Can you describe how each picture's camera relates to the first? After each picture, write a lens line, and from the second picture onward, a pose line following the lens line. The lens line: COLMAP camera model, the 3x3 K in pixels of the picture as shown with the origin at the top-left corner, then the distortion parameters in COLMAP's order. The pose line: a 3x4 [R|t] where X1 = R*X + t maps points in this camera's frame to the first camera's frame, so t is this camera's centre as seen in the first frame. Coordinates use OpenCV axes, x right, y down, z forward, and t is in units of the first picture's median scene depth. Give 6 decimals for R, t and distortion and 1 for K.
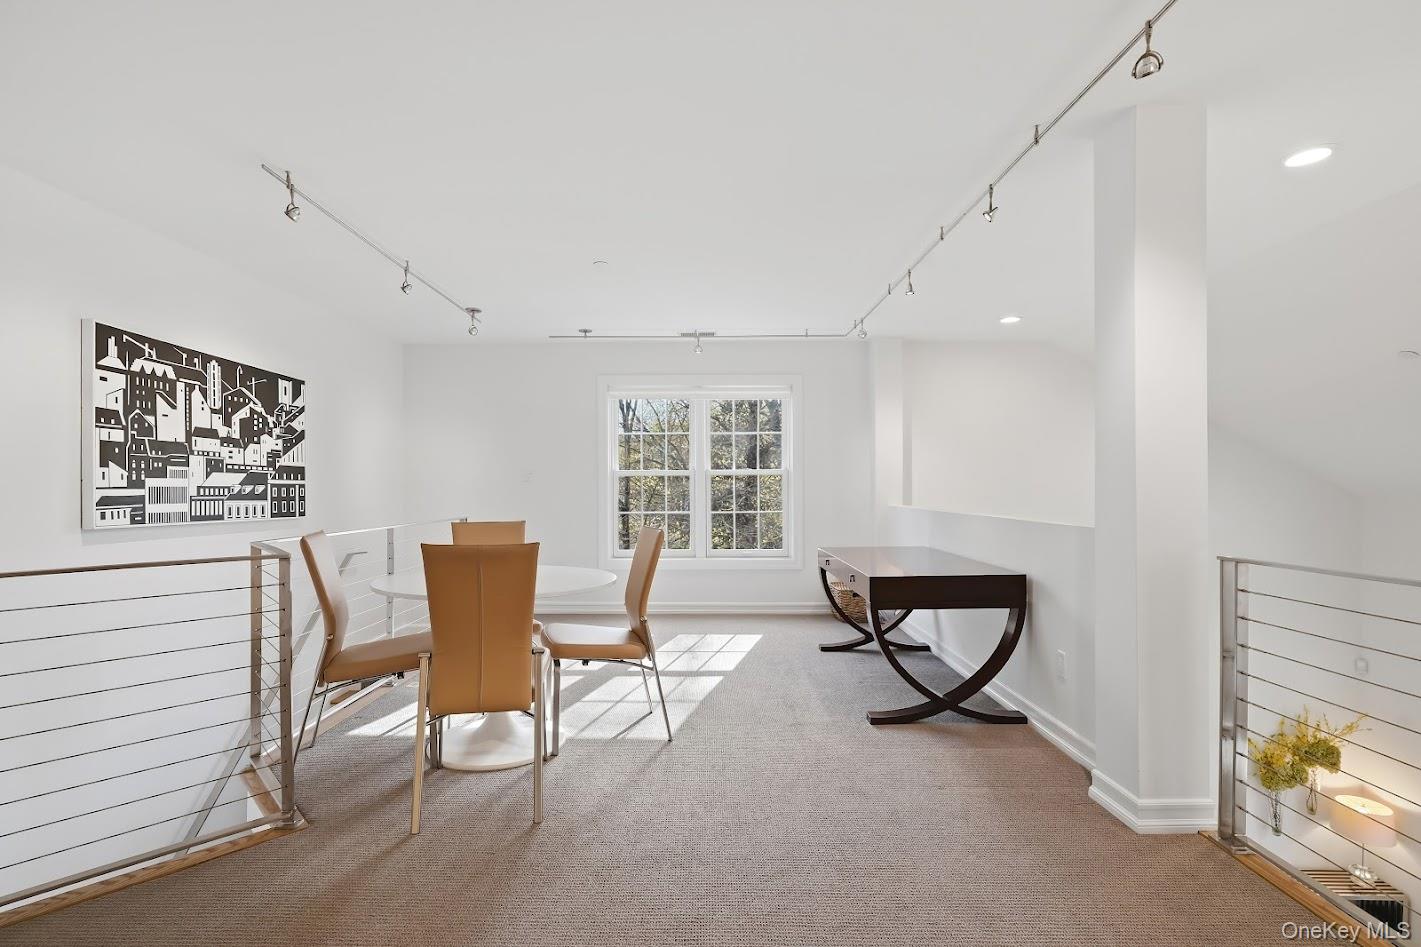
lens RADIAL K [[654.6, 0, 706.9], [0, 654.6, 481.0], [0, 0, 1]] dist [0.000520, 0.001732]
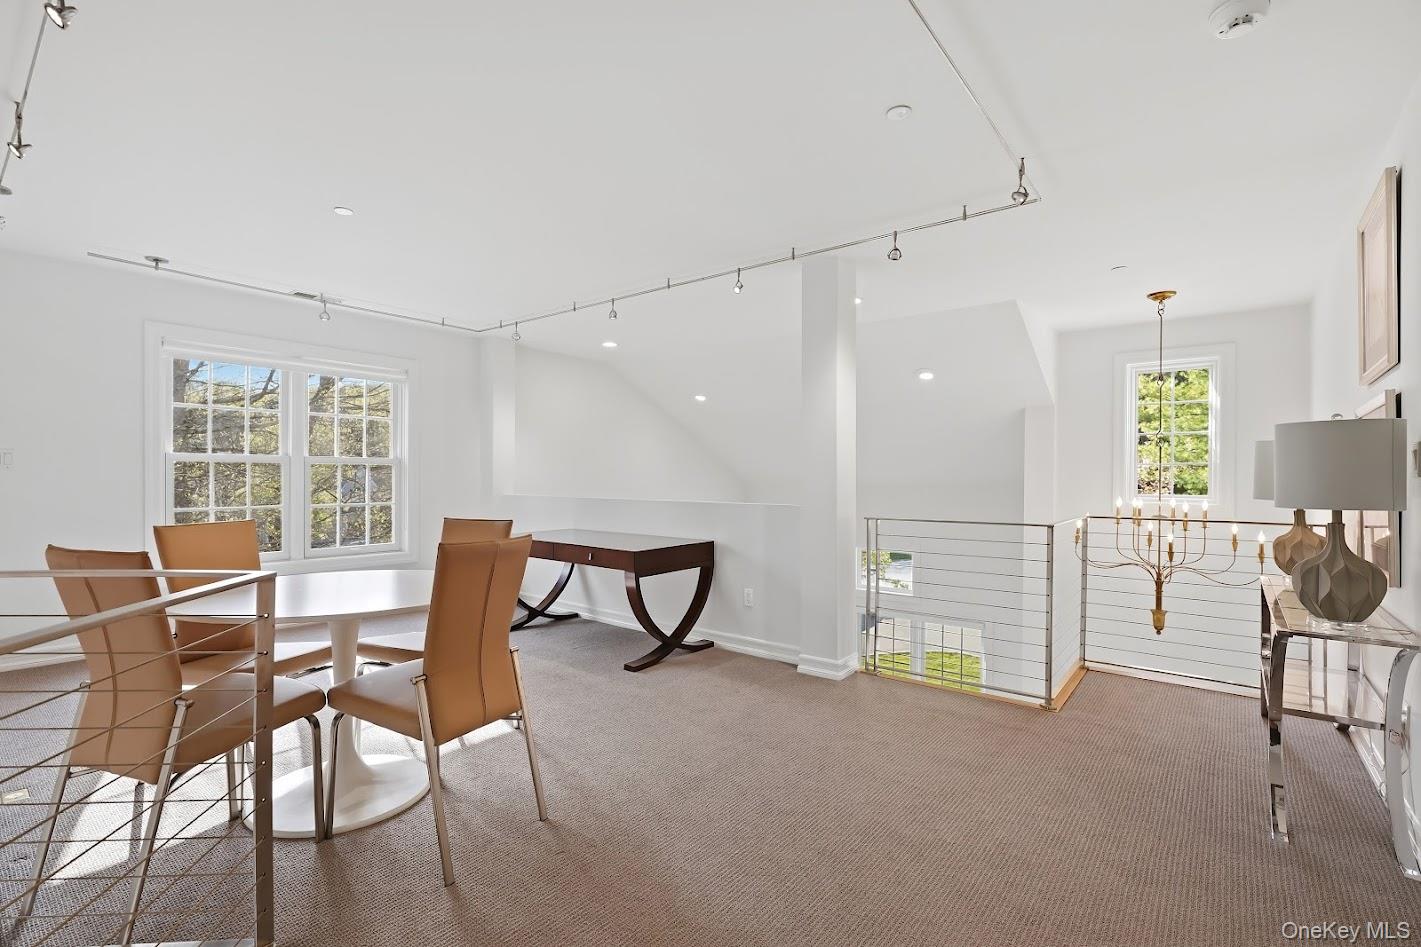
lens RADIAL K [[654.6, 0, 685.1], [0, 654.6, 477.2], [0, 0, 1]] dist [0.000520, 0.001732]
pose [[0.634540, 0.001967, 0.772887, -0.376355], [-0.012390, 0.999894, 0.007627, -0.002857], [-0.772791, -0.014416, 0.634497, 0.090019]]
